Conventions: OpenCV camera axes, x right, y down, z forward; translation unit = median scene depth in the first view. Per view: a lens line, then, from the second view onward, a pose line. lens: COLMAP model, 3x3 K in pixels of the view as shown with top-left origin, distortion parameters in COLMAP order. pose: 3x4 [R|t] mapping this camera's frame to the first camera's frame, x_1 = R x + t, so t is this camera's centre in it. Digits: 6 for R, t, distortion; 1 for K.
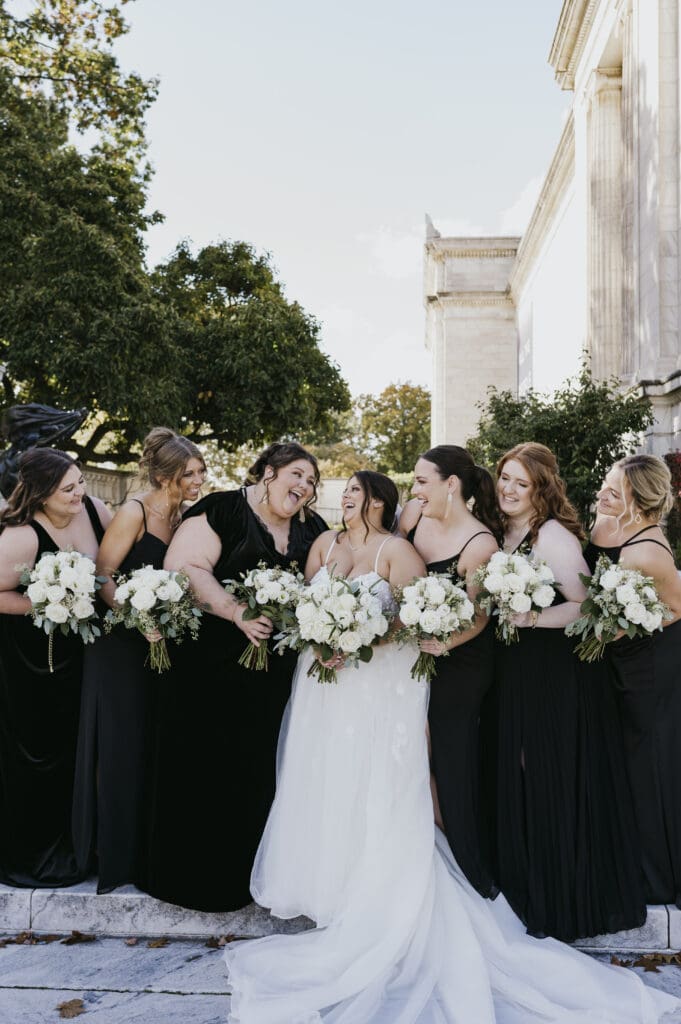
lens RADIAL K [[963.4, 0, 340.5], [0, 963.4, 512.0], [0, 0, 1]] dist [0.015497, -0.004568]
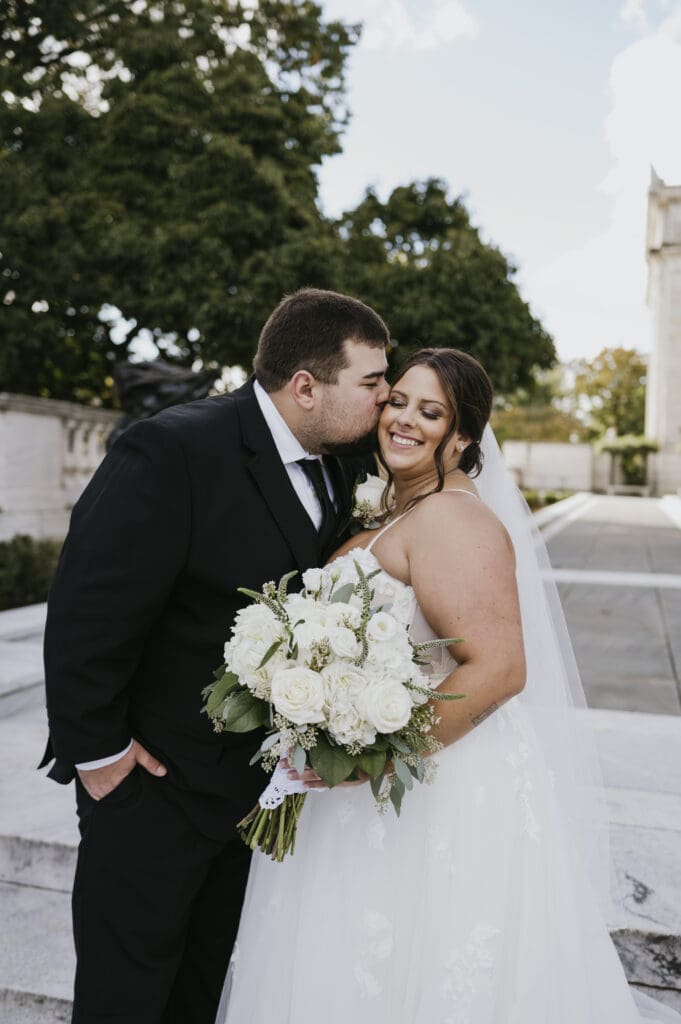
lens RADIAL K [[933.2, 0, 375.8], [0, 933.2, 479.5], [0, 0, 1]] dist [0.002952, 0.150340]
pose [[0.982671, 0.019402, -0.184339, 0.006605], [-0.017894, 0.999791, 0.009843, -0.015920], [0.184492, -0.006374, 0.982813, 0.191050]]
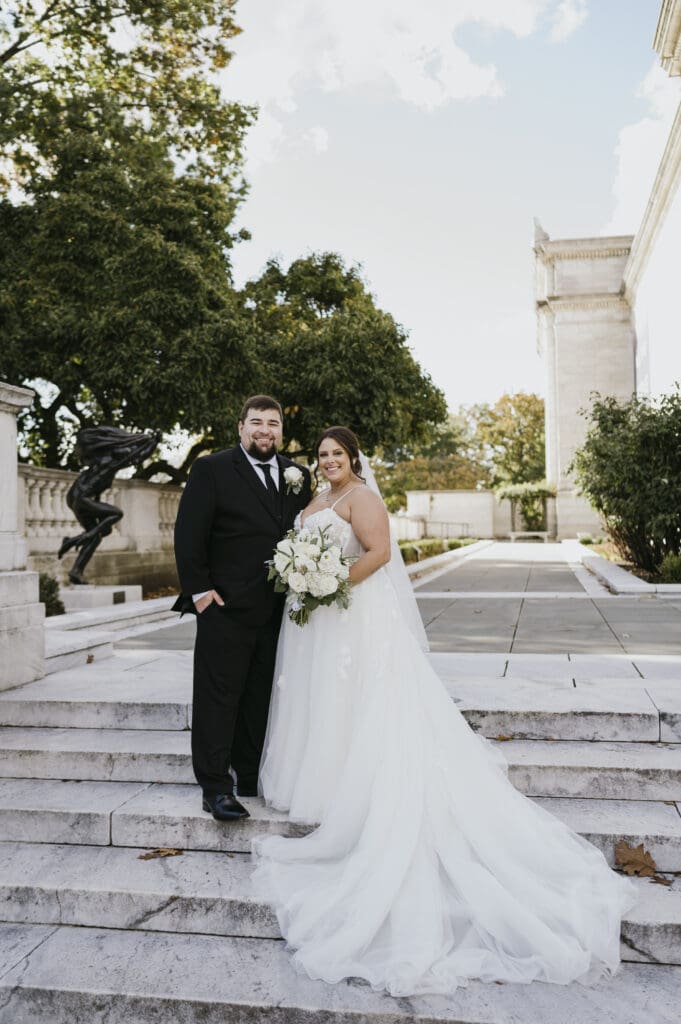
lens RADIAL K [[972.8, 0, 340.5], [0, 972.8, 512.0], [0, 0, 1]] dist [-0.008862, 0.019936]
pose [[0.992589, -0.018622, -0.120088, 0.023823], [0.016957, 0.999746, -0.014869, -0.003753], [0.120334, 0.012723, 0.992652, 0.033776]]
